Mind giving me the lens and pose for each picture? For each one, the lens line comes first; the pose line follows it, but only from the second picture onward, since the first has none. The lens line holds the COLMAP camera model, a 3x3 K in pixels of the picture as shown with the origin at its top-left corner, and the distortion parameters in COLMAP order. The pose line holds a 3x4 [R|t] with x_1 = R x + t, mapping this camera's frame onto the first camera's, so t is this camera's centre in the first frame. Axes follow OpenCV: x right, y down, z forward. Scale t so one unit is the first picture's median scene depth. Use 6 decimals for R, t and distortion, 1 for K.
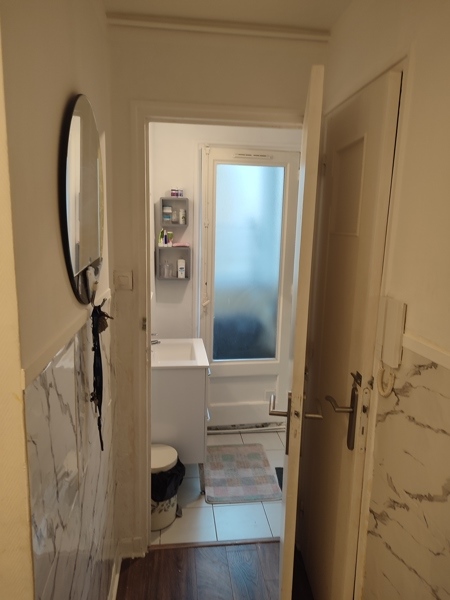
lens RADIAL K [[422.9, 0, 224.8], [0, 422.9, 298.7], [0, 0, 1]] dist [0.002136, -0.004988]
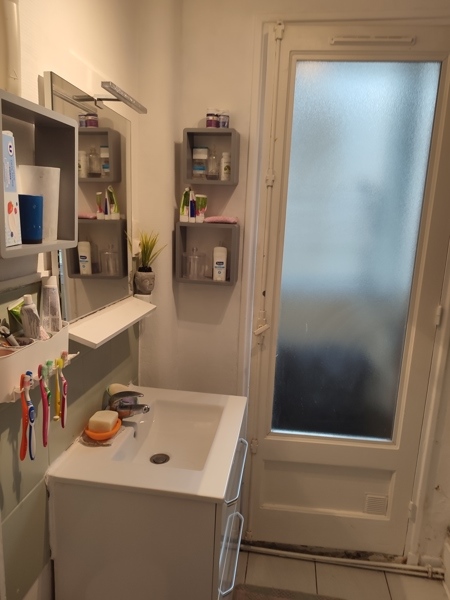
lens RADIAL K [[422.9, 0, 224.8], [0, 422.9, 298.7], [0, 0, 1]] dist [0.002136, -0.004988]
pose [[0.963201, 0.065963, -0.260562, 0.048352], [-0.057838, 0.997574, 0.038736, -0.047242], [0.262485, -0.022240, 0.964680, 0.474815]]
